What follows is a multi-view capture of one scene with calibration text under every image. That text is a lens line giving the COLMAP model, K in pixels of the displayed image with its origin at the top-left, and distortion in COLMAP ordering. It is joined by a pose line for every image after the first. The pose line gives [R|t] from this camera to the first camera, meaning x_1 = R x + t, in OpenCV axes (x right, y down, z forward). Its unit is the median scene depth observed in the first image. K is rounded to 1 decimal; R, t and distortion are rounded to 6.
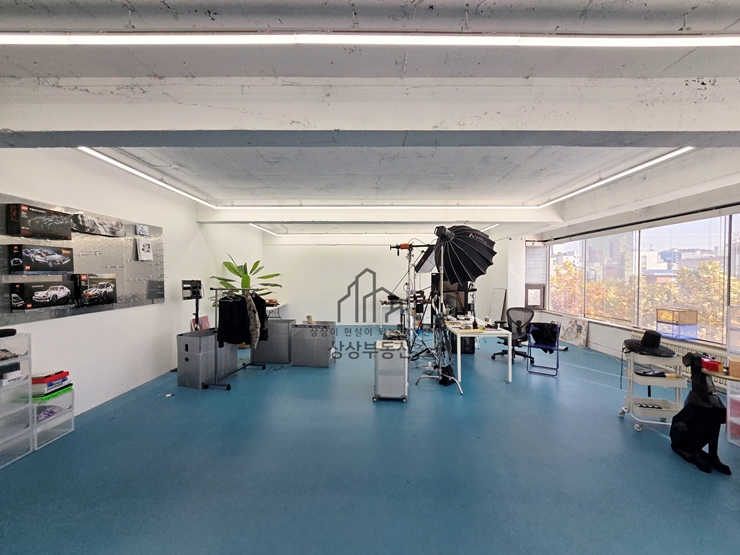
lens RADIAL K [[297.9, 0, 369.4], [0, 297.9, 276.7], [0, 0, 1]] dist [-0.017207, -0.000045]
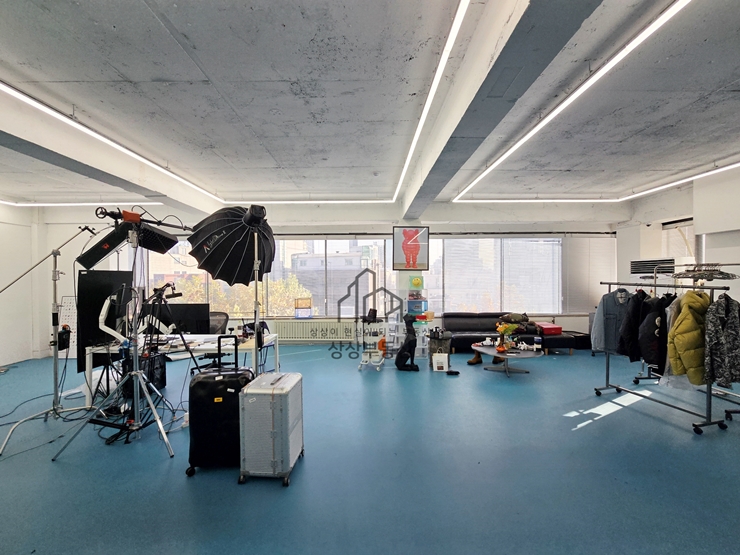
lens RADIAL K [[297.9, 0, 368.8], [0, 297.9, 280.1], [0, 0, 1]] dist [-0.017207, -0.000045]
pose [[0.017841, -0.007957, 0.999809, -0.533858], [0.011626, 0.999902, 0.007750, 0.013812], [-0.999773, 0.011485, 0.017932, 0.775083]]
